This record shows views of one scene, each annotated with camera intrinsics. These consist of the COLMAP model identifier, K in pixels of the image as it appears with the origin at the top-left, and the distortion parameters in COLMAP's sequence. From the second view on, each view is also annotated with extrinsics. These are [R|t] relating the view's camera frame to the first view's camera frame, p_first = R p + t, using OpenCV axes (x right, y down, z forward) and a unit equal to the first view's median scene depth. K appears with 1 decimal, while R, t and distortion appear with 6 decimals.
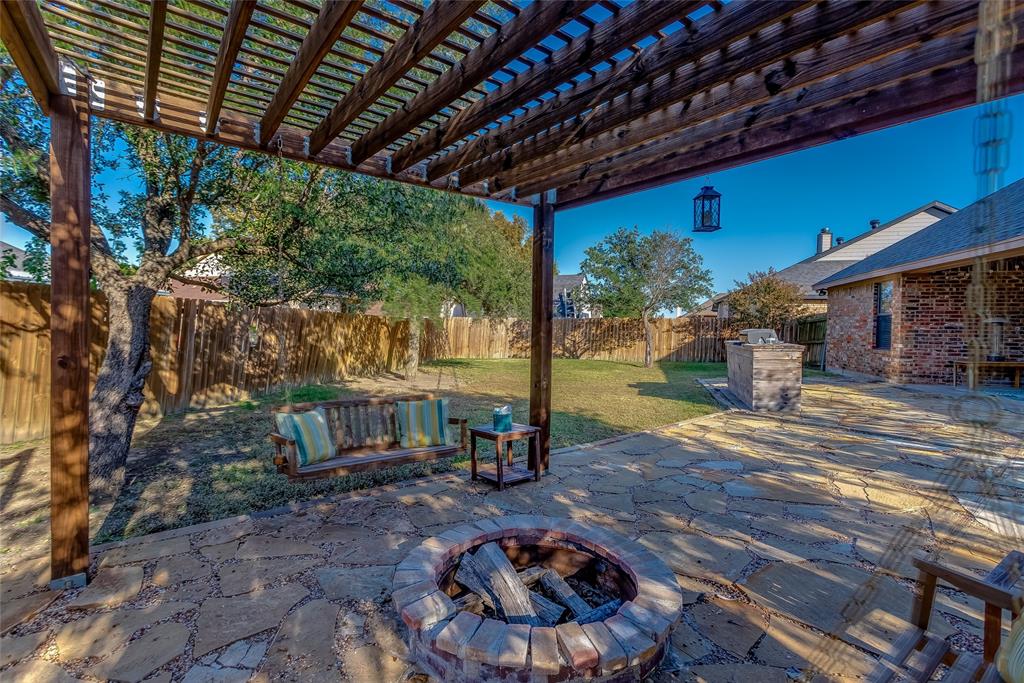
lens RADIAL K [[483.4, 0, 515.5], [0, 483.4, 338.1], [0, 0, 1]] dist [-0.003570, 0.003882]
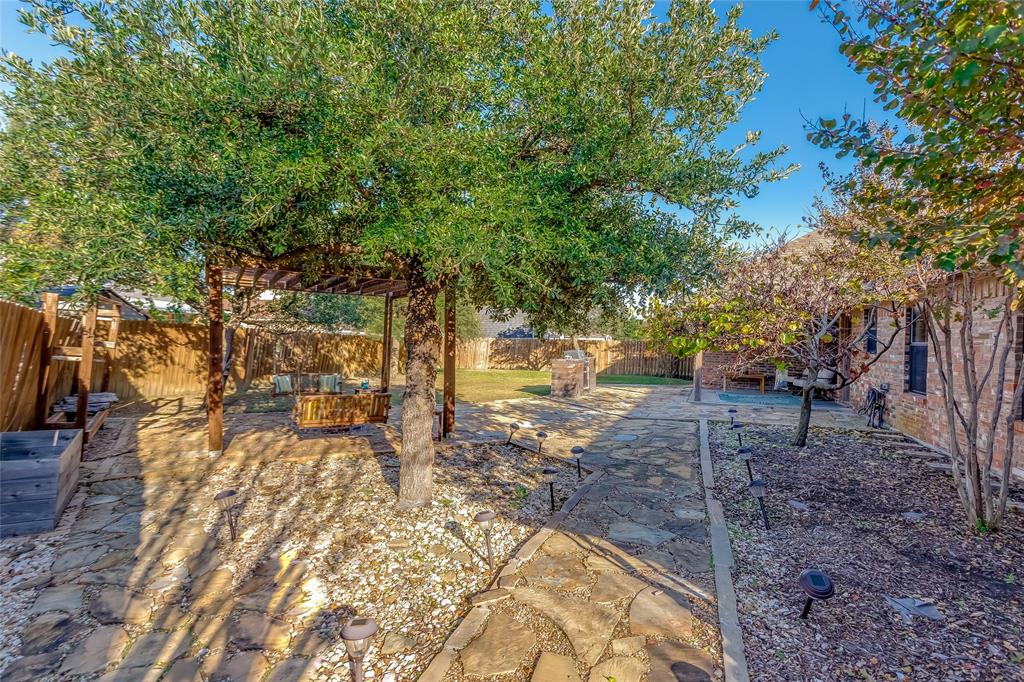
lens RADIAL K [[483.4, 0, 516.1], [0, 483.4, 338.2], [0, 0, 1]] dist [-0.003570, 0.003882]
pose [[0.993884, 0.016779, -0.109146, 0.411427], [-0.020349, 0.999291, -0.031680, -0.003890], [0.108537, 0.033707, 0.993521, -0.563026]]
